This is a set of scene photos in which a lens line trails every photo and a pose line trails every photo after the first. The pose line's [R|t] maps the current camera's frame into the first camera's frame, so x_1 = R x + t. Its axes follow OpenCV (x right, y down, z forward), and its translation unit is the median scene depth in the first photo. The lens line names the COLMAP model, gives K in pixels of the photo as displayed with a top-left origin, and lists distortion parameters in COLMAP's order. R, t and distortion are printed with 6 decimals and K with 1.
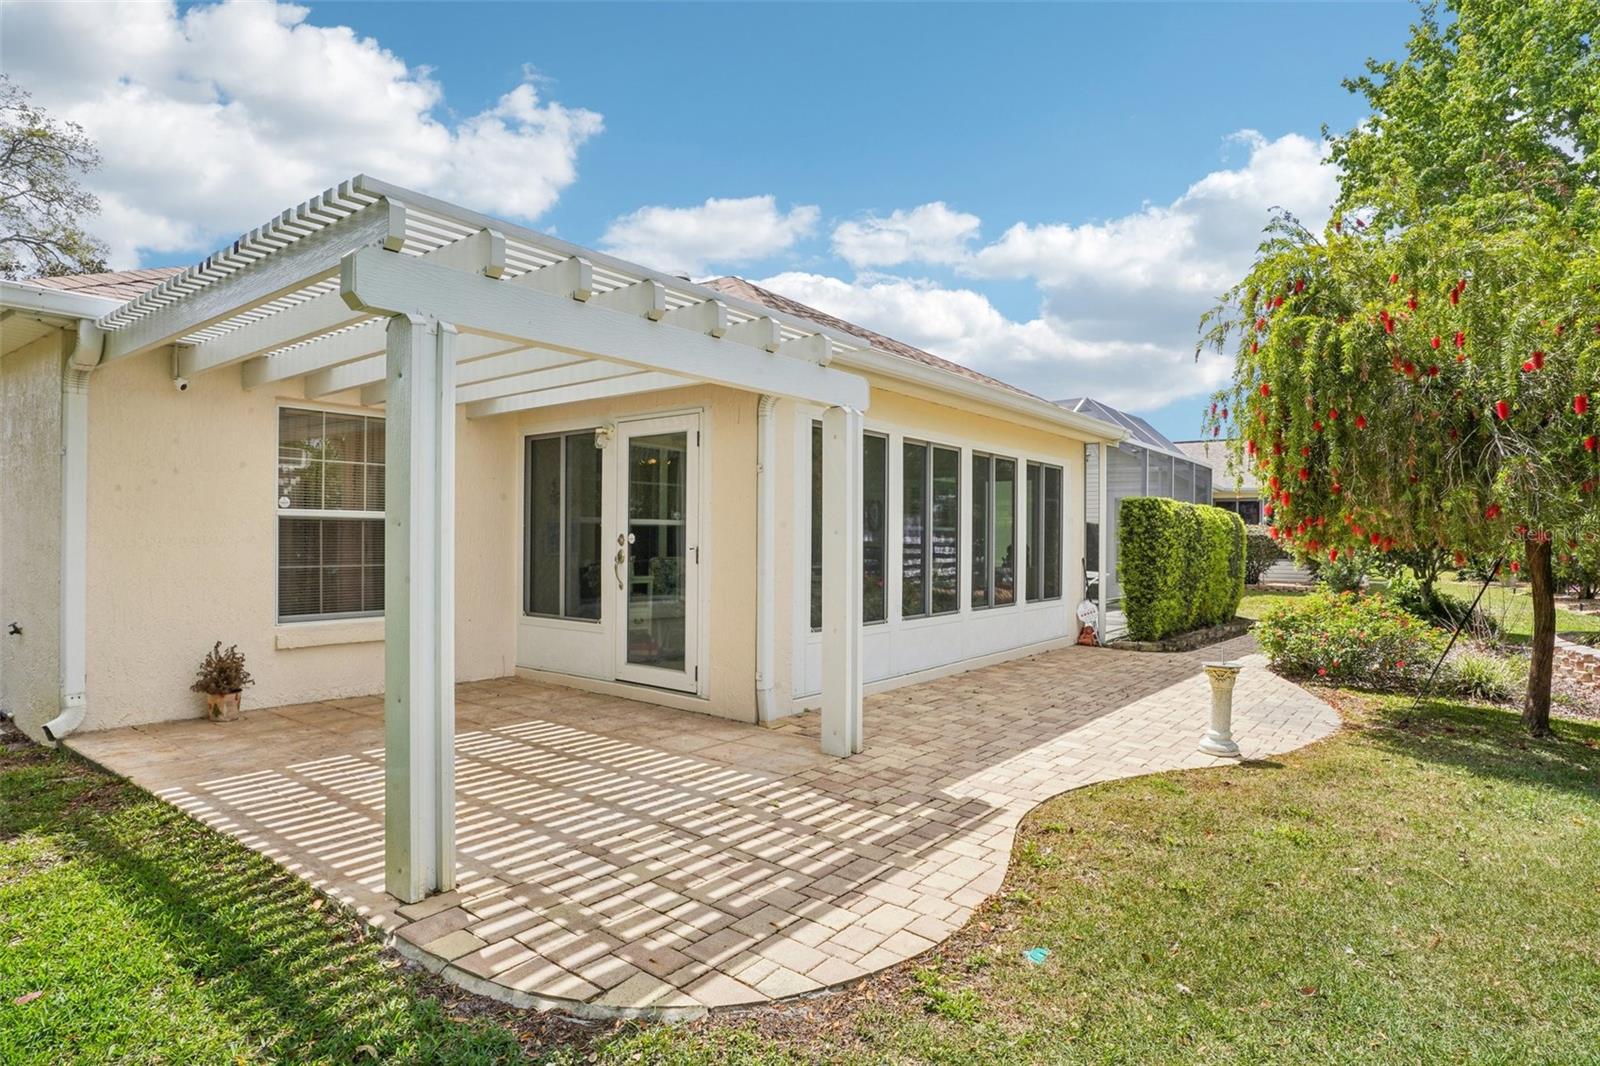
lens RADIAL K [[868.0, 0, 799.1], [0, 868.0, 537.7], [0, 0, 1]] dist [0.000196, 0.004799]
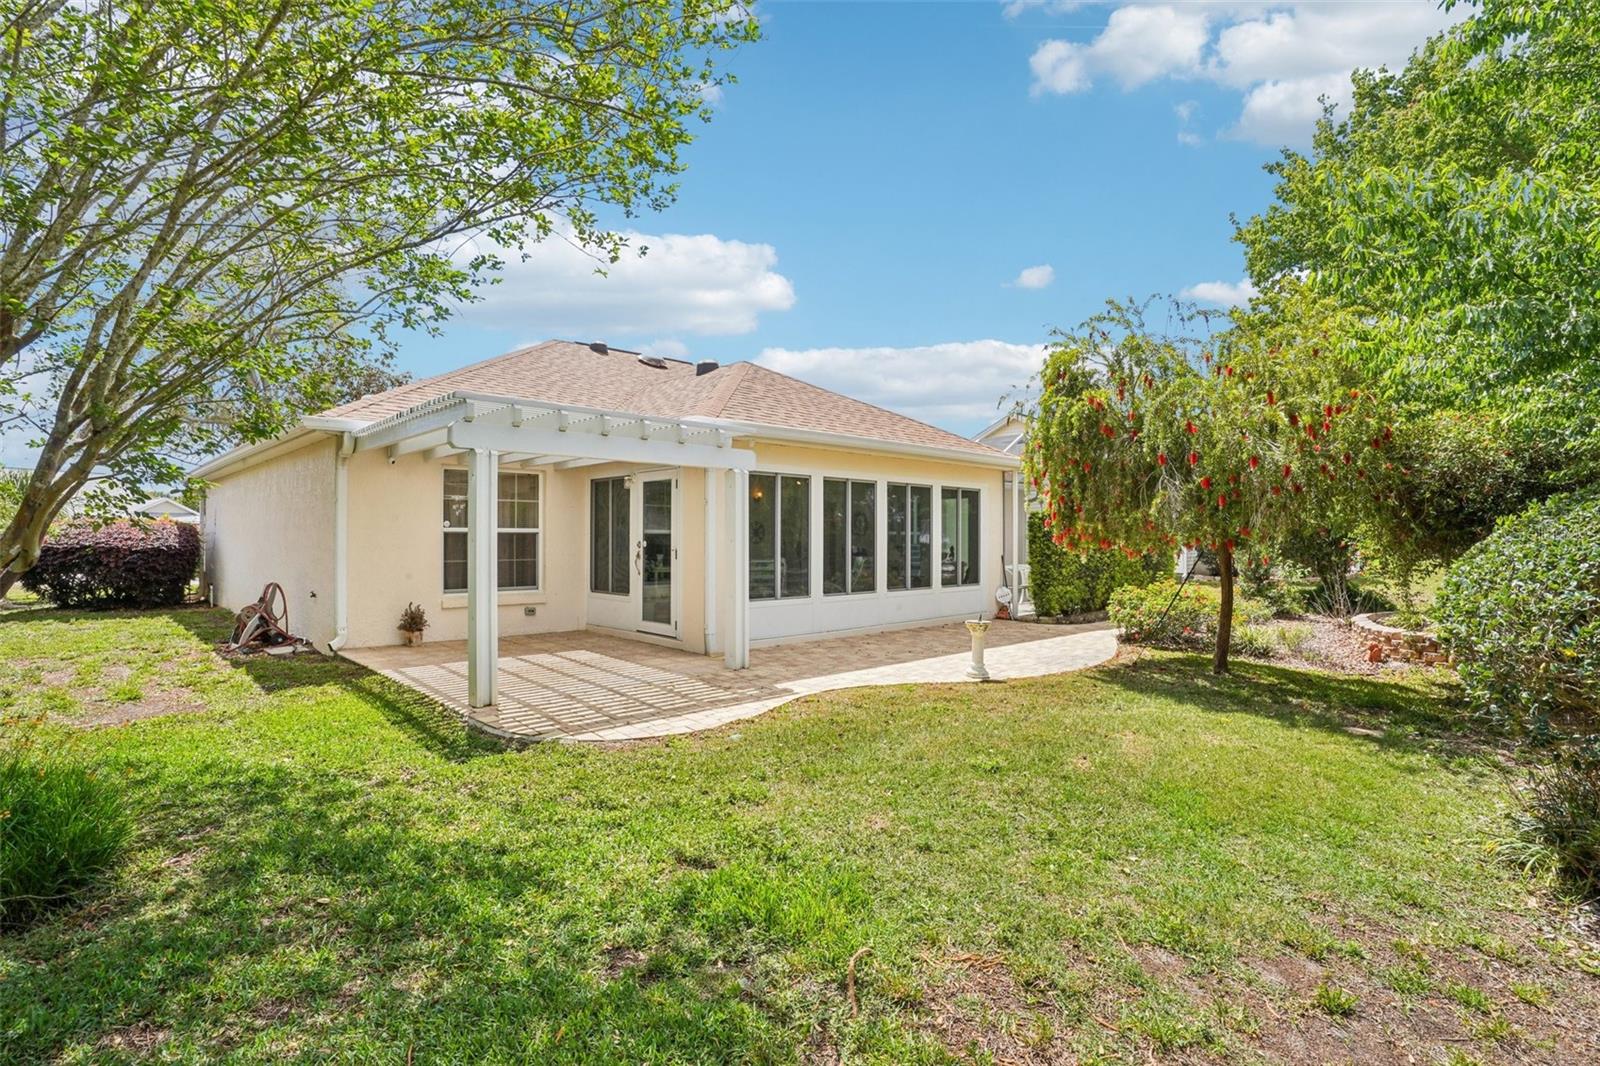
lens RADIAL K [[775.1, 0, 800.6], [0, 775.1, 533.3], [0, 0, 1]] dist [-0.020727, -0.000344]
pose [[0.989437, -0.005958, -0.144838, 0.330032], [0.005368, 0.999976, -0.004464, -0.011761], [0.144861, 0.003639, 0.989445, -0.423325]]
